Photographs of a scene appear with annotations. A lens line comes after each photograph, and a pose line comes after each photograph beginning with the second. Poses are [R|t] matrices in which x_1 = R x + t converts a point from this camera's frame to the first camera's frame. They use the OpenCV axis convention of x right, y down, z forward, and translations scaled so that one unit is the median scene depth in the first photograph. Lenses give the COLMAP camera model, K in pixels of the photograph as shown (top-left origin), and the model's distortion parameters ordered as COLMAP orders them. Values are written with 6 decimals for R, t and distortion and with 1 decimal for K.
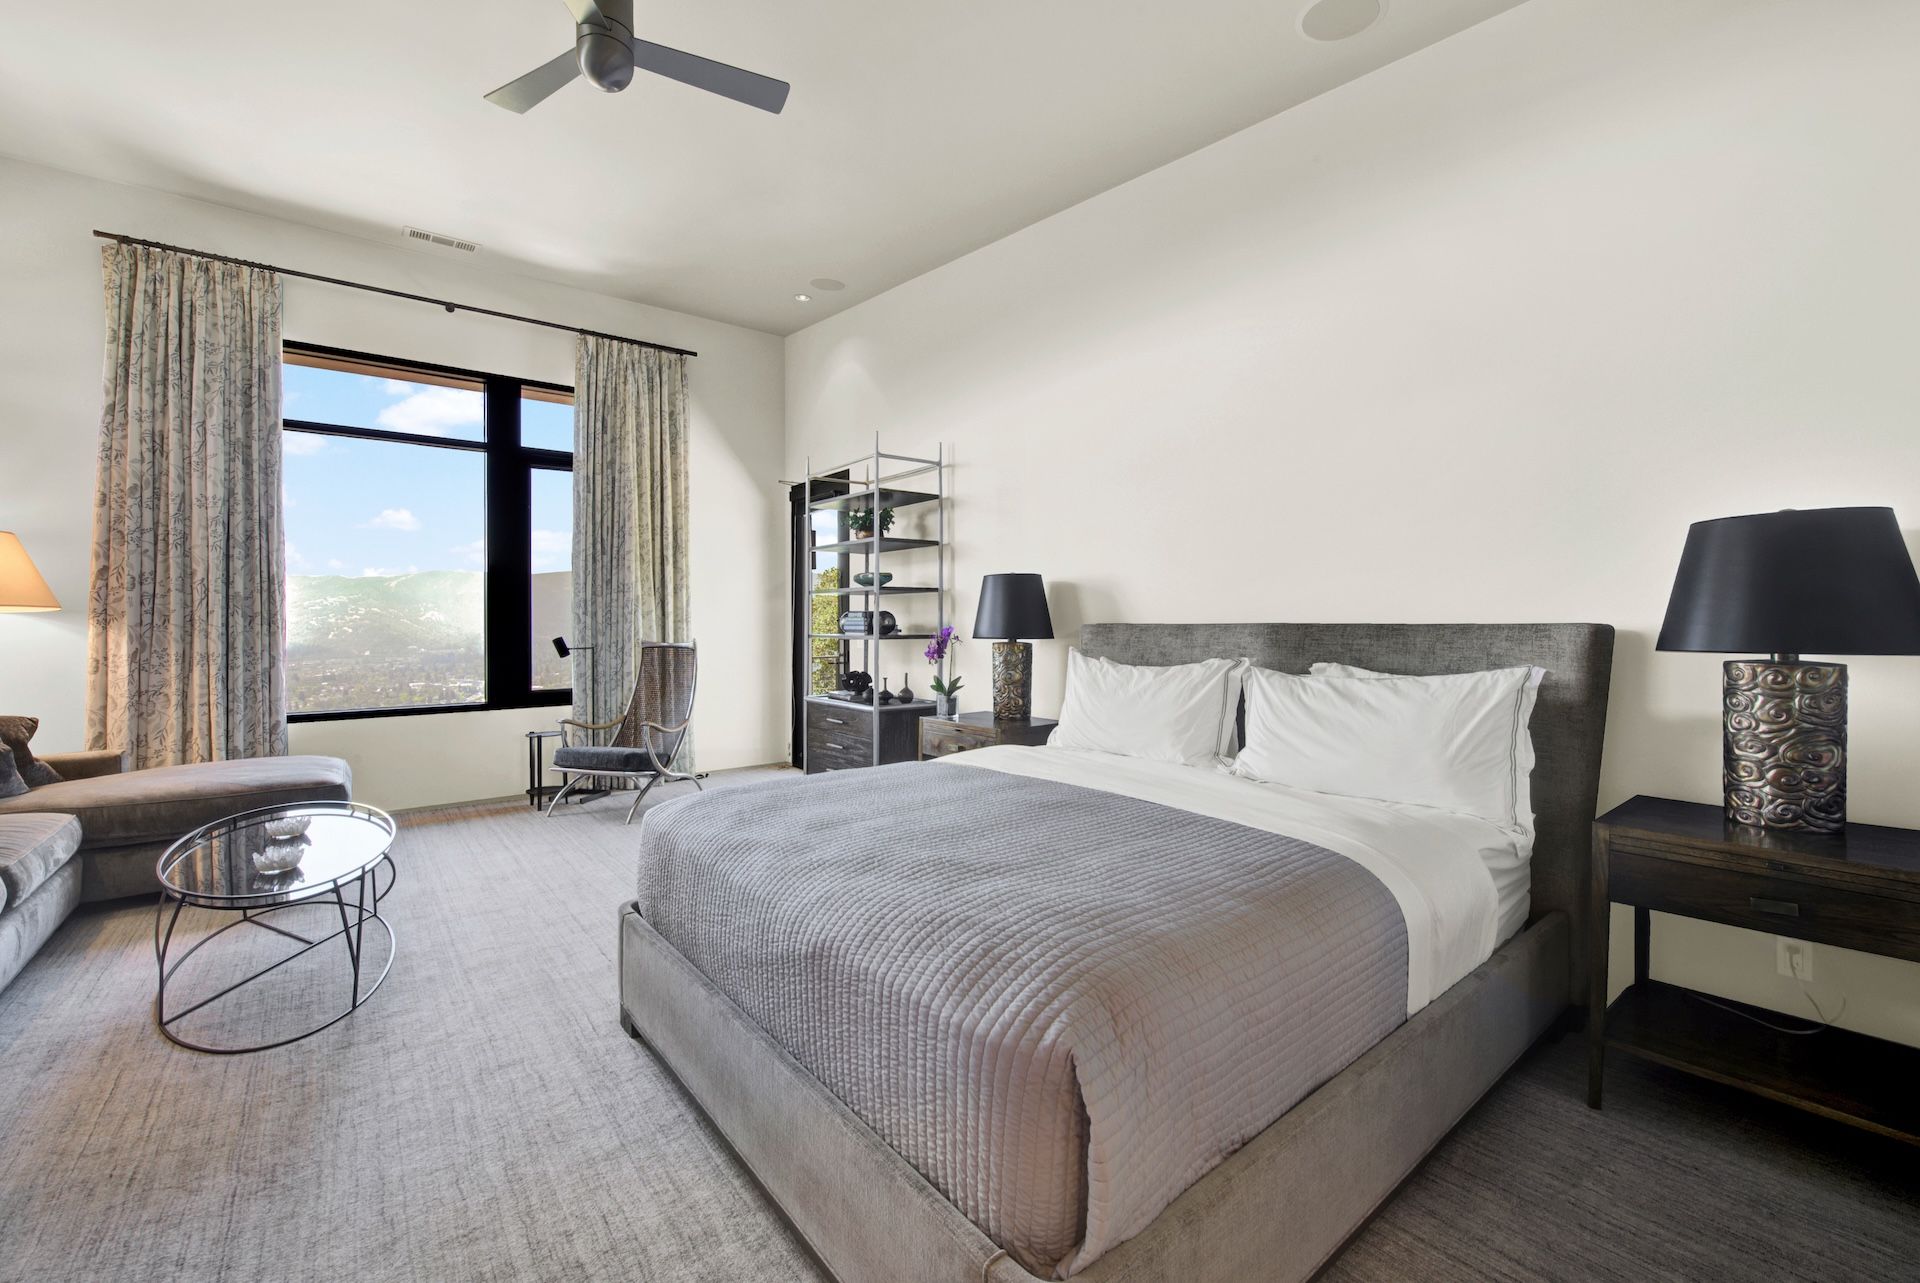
lens RADIAL K [[787.3, 0, 959.9], [0, 787.3, 618.4], [0, 0, 1]] dist [-0.001755, -0.000453]
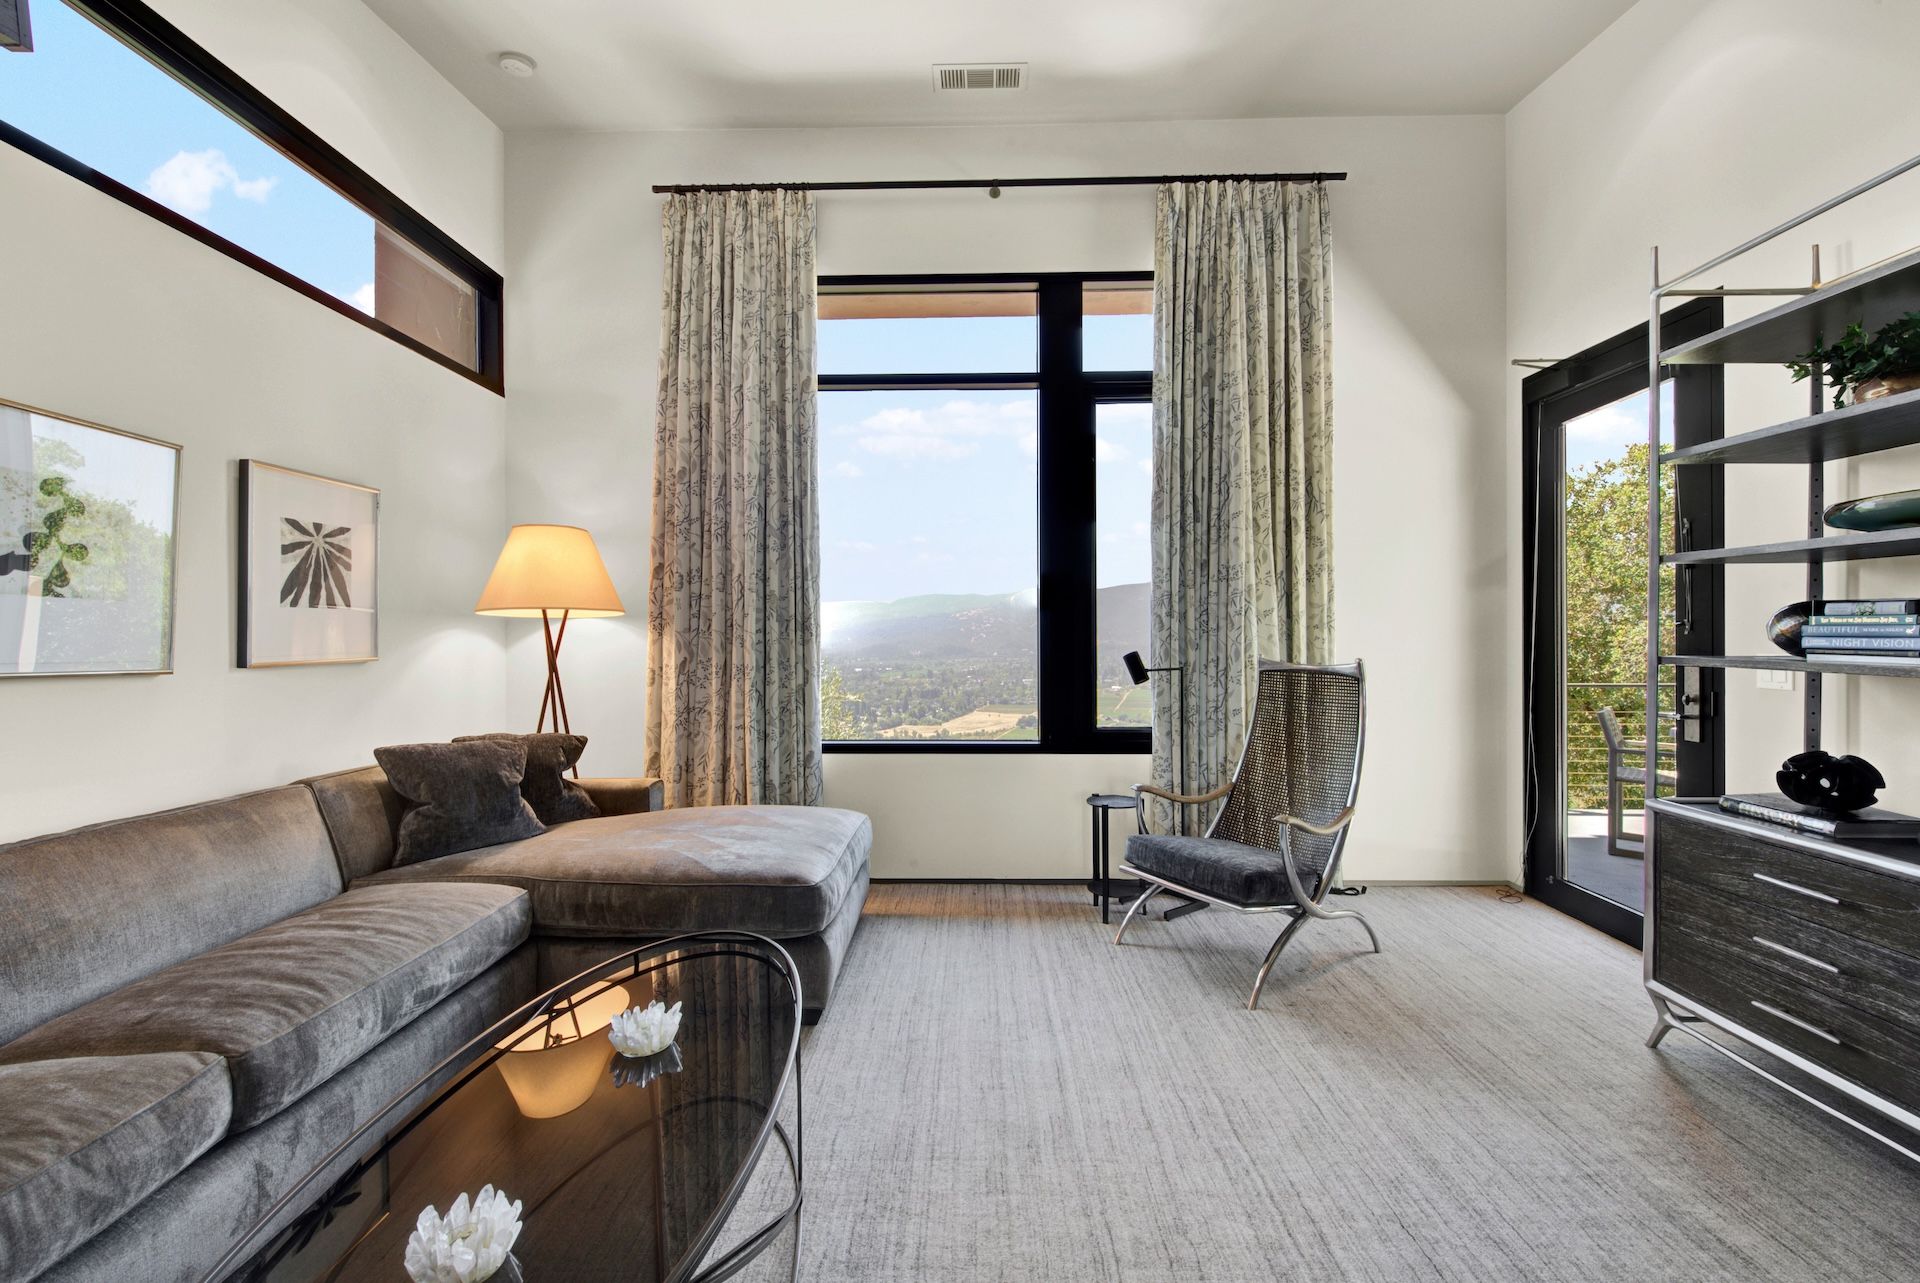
lens RADIAL K [[787.3, 0, 957.1], [0, 787.3, 631.3], [0, 0, 1]] dist [-0.001755, -0.000453]
pose [[0.770607, 0.002810, -0.637304, -0.236062], [0.001459, 0.999980, 0.006174, 0.003691], [0.637309, -0.005688, 0.770587, 0.463186]]
